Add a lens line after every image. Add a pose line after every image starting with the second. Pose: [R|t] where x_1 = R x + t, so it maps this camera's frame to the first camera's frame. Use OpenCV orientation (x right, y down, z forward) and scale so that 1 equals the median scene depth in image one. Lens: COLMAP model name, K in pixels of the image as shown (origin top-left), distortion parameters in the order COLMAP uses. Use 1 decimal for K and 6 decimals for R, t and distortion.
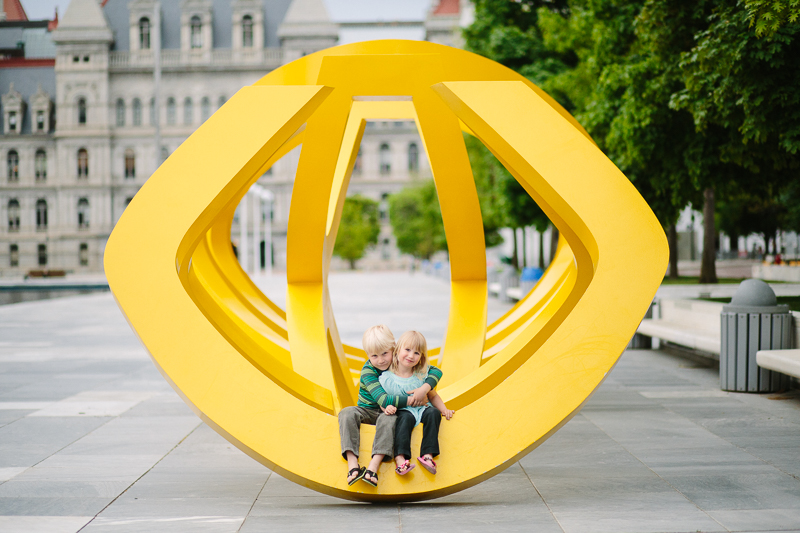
lens RADIAL K [[1869.0, 0, 400.0], [0, 1869.0, 266.5], [0, 0, 1]] dist [-0.097093, -1.085836]
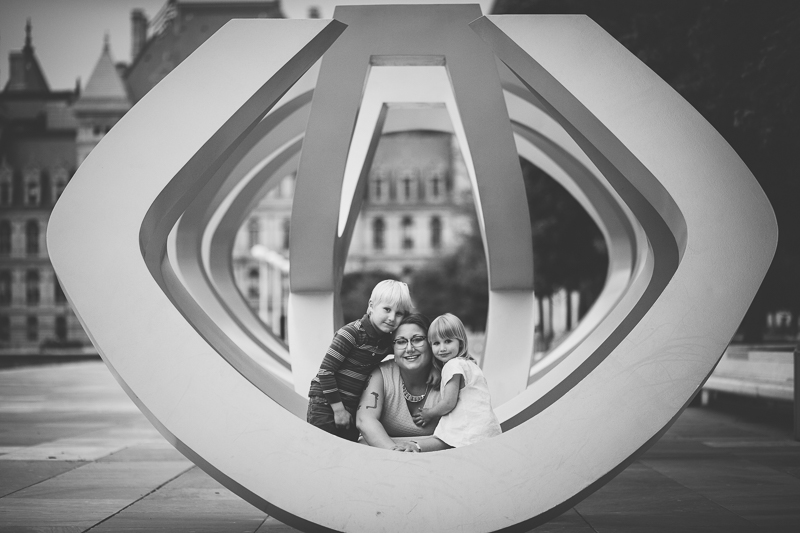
lens RADIAL K [[1869.0, 0, 400.0], [0, 1869.0, 266.5], [0, 0, 1]] dist [-0.097093, -1.085836]
pose [[0.999904, 0.007064, -0.011879, -0.001706], [-0.007564, 0.999067, -0.042519, 0.022328], [0.011568, 0.042604, 0.999025, 0.124830]]
